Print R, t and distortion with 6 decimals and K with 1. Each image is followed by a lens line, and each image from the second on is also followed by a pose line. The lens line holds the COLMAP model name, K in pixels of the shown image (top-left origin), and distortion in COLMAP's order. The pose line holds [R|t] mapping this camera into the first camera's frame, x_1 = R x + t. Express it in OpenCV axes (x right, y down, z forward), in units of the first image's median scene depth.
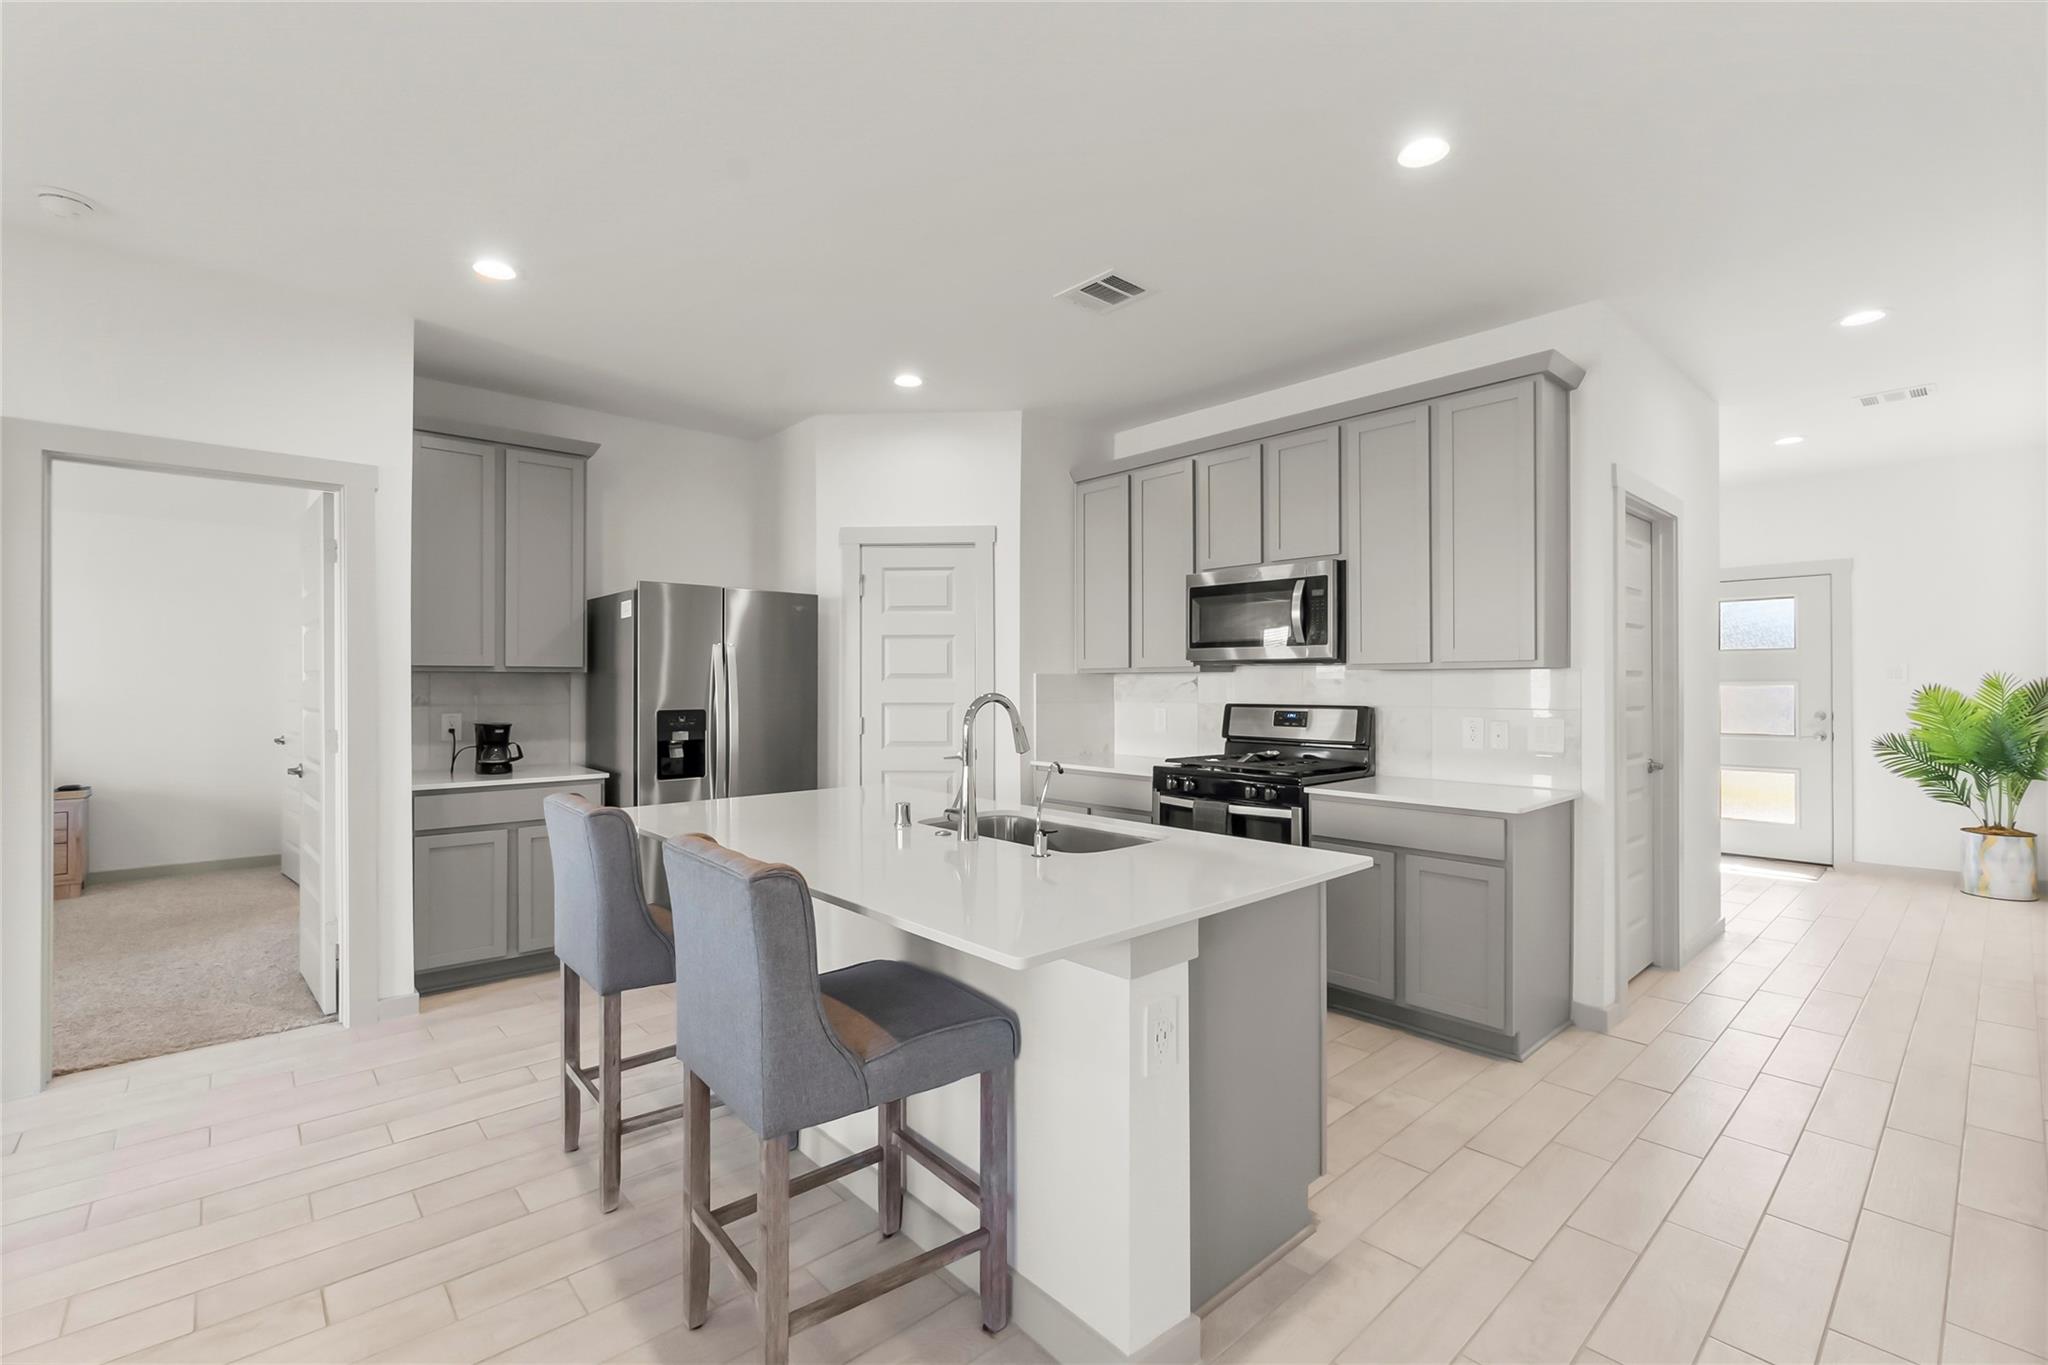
lens RADIAL K [[898.2, 0, 1024.0], [0, 898.2, 682.5], [0, 0, 1]] dist [-0.001123, -0.000043]
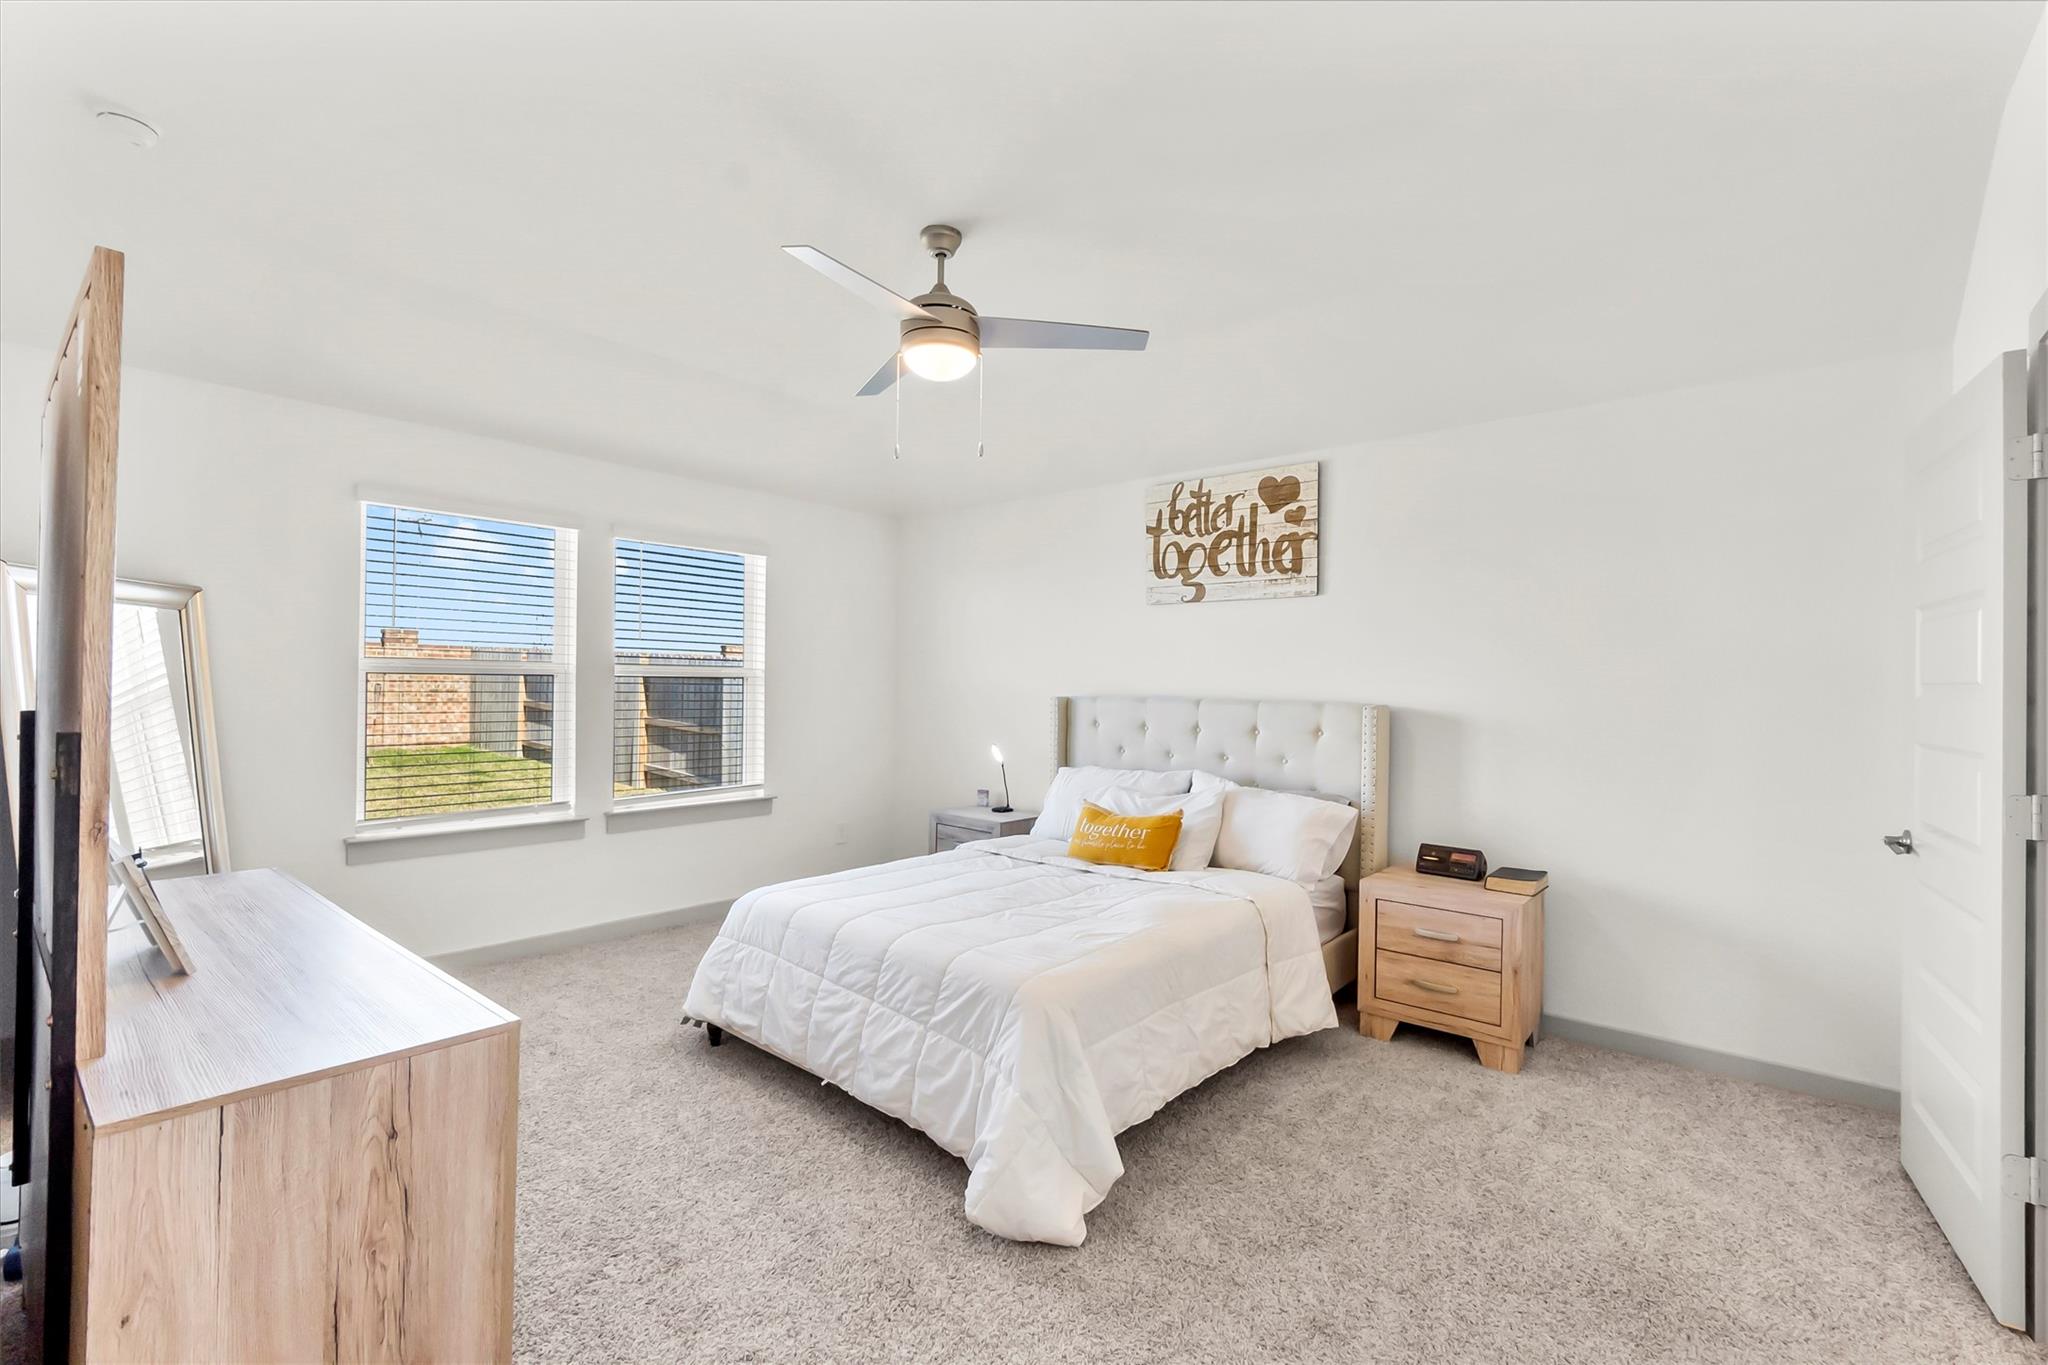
lens RADIAL K [[898.2, 0, 1024.0], [0, 898.2, 682.5], [0, 0, 1]] dist [-0.001123, -0.000043]
pose [[0.130005, -0.006207, -0.991494, -0.643724], [-0.011478, 0.999904, -0.007765, 0.002730], [0.991447, 0.012390, 0.129921, 0.746511]]
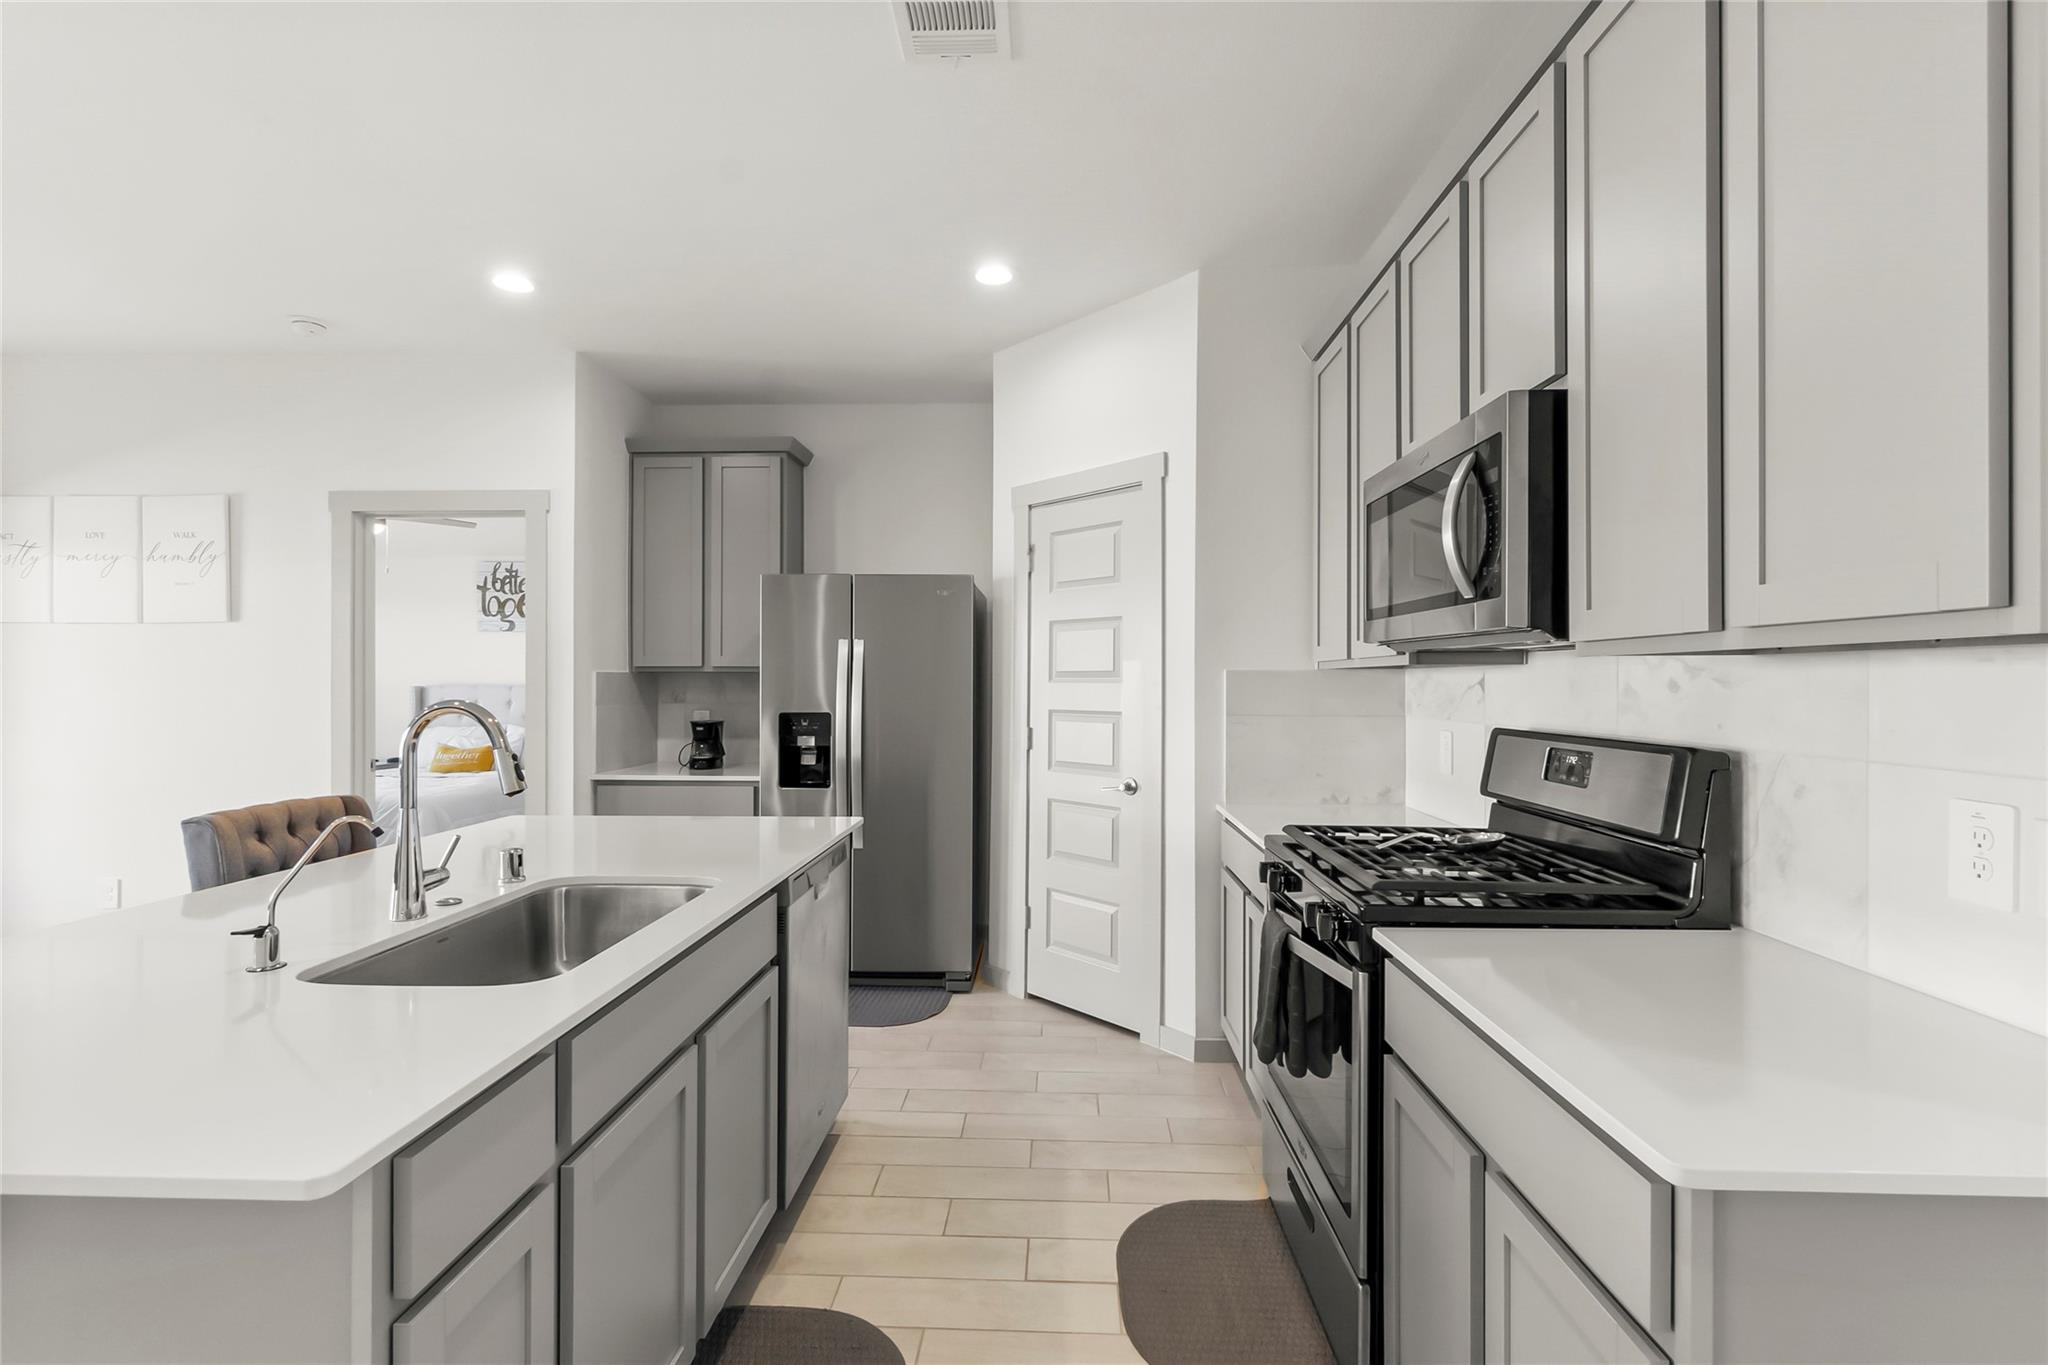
lens RADIAL K [[932.9, 0, 1024.0], [0, 932.9, 682.5], [0, 0, 1]] dist [-0.000940, -0.000389]
pose [[0.709162, 0.003132, -0.705039, 0.427841], [-0.002167, 0.999995, 0.002263, -0.002468], [0.705042, -0.000076, 0.709165, 0.471056]]
